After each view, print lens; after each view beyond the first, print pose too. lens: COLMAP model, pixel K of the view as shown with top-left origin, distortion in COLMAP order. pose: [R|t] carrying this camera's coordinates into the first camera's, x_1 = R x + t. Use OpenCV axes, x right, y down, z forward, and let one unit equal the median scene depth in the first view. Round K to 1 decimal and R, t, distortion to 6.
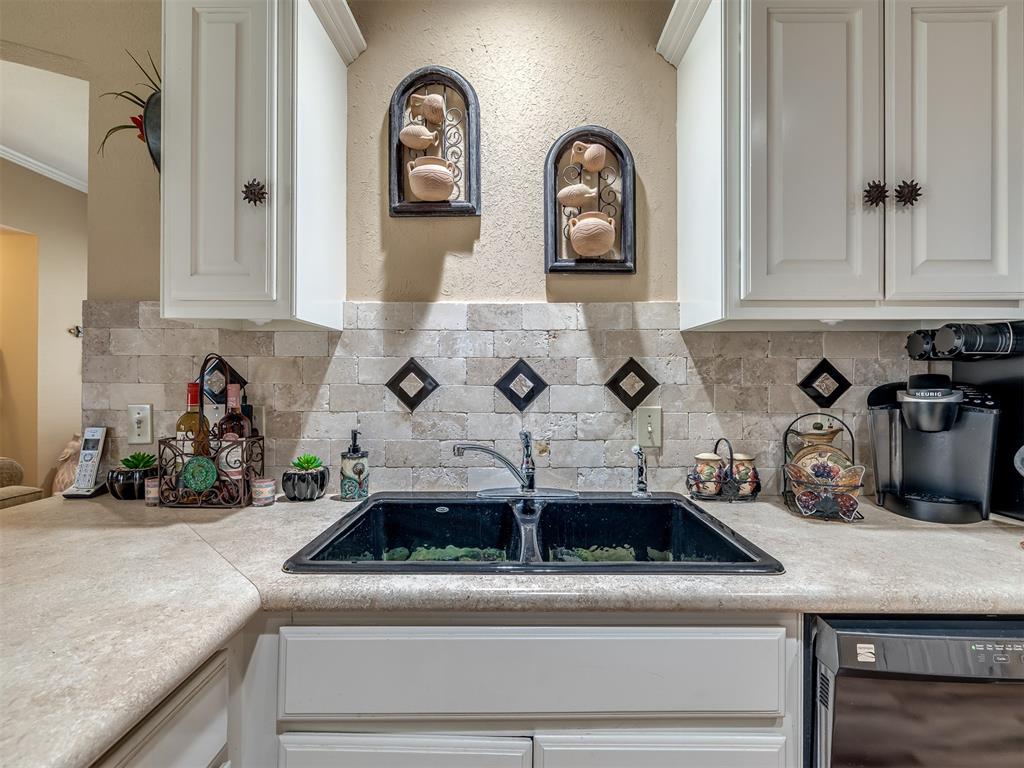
lens RADIAL K [[490.7, 0, 515.1], [0, 490.7, 378.6], [0, 0, 1]] dist [-0.000265, 0.000467]
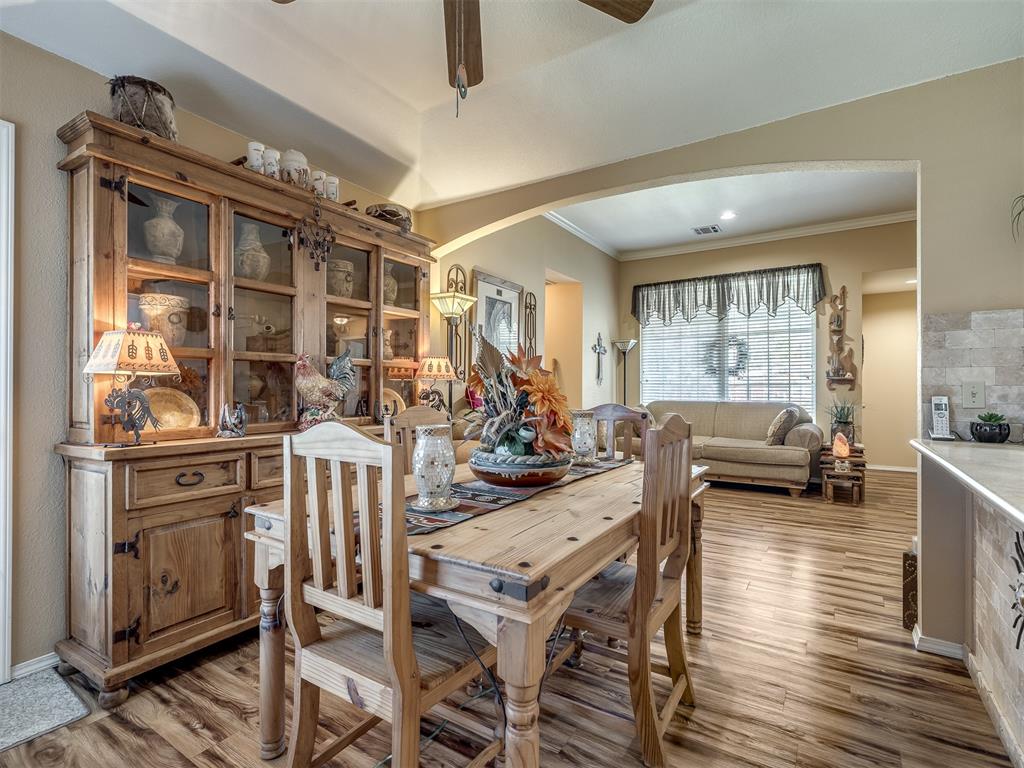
lens RADIAL K [[490.7, 0, 505.9], [0, 490.7, 387.6], [0, 0, 1]] dist [-0.000265, 0.000467]
pose [[0.837882, -0.002698, -0.545845, -1.141393], [0.000131, 0.999989, -0.004742, 0.078831], [0.545852, 0.003901, 0.837873, -1.015189]]
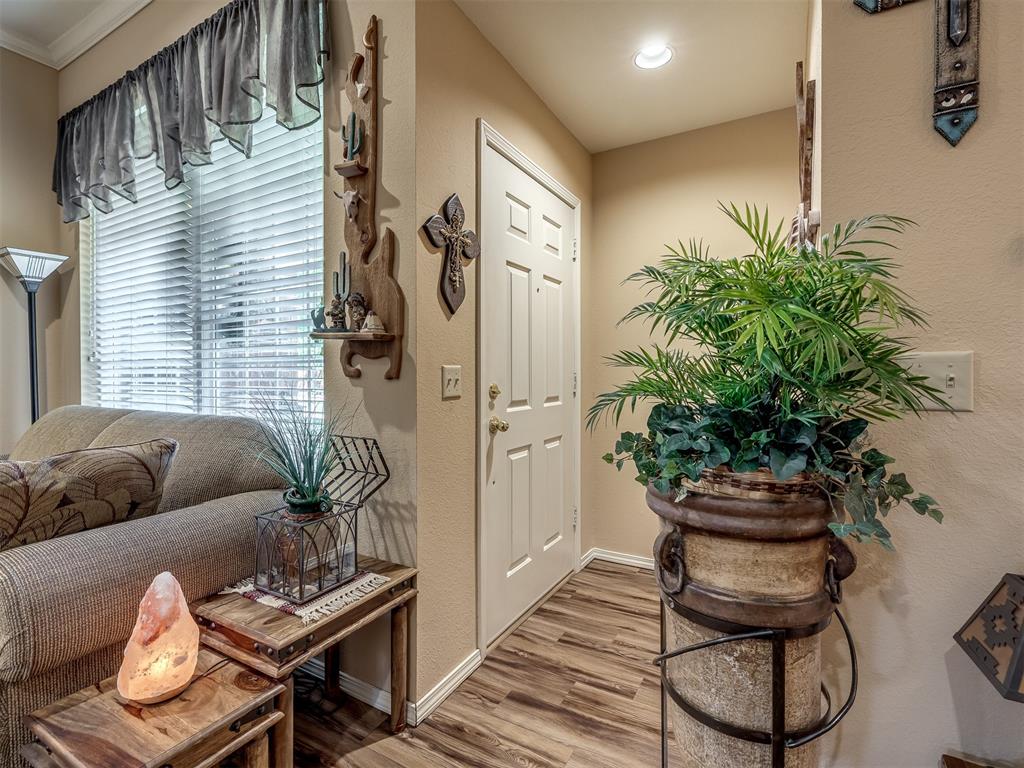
lens RADIAL K [[490.7, 0, 510.2], [0, 490.7, 377.6], [0, 0, 1]] dist [-0.000265, 0.000467]
pose [[0.873137, -0.002551, -0.487468, -0.096522], [0.005098, 0.999979, 0.003899, 0.078593], [0.487448, -0.005889, 0.873132, 3.283548]]
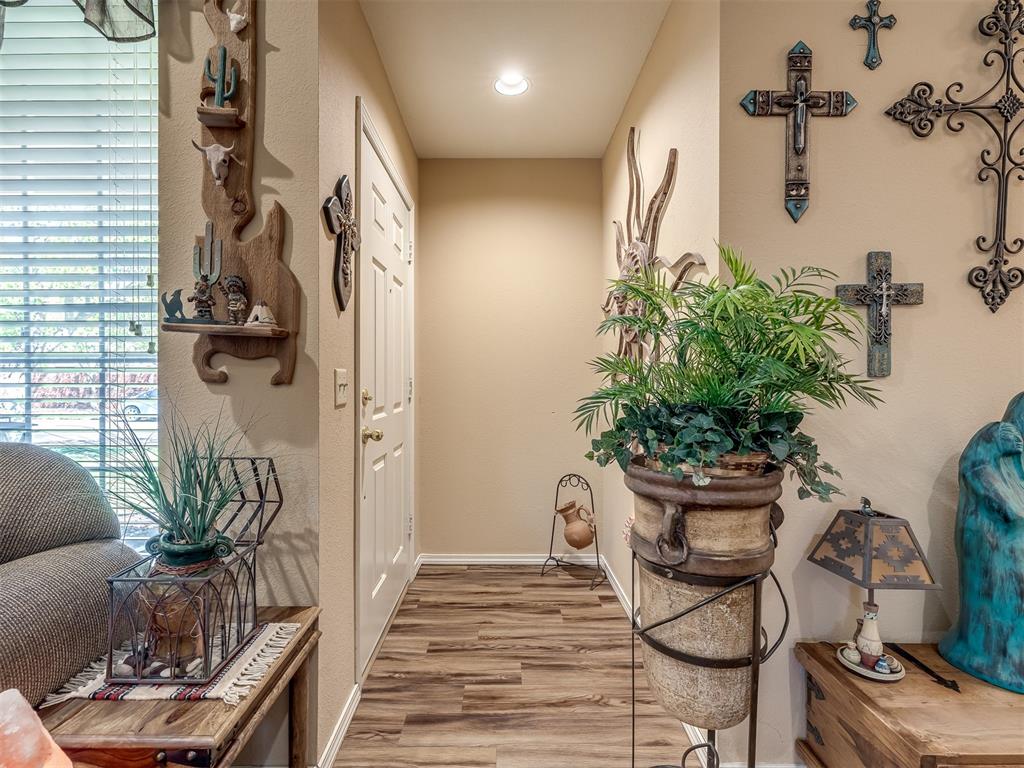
lens RADIAL K [[490.7, 0, 502.7], [0, 490.7, 382.2], [0, 0, 1]] dist [-0.000265, 0.000467]
pose [[0.999948, -0.004156, 0.009320, -0.504517], [0.004124, 0.999986, 0.003397, 0.079327], [-0.009334, -0.003359, 0.999951, 3.190704]]
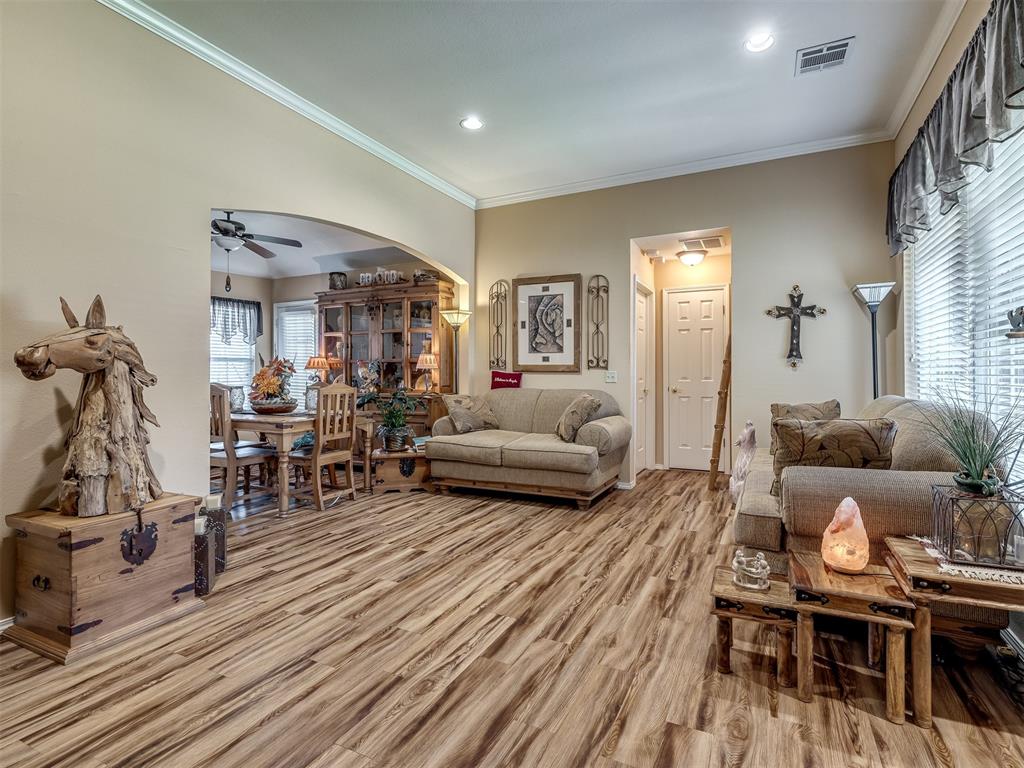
lens RADIAL K [[490.7, 0, 543.7], [0, 490.7, 374.1], [0, 0, 1]] dist [-0.000265, 0.000467]
pose [[-0.404517, -0.001546, -0.914529, 0.552297], [0.000592, 0.999998, -0.001953, 0.080363], [0.914530, -0.001331, -0.404515, 3.515026]]
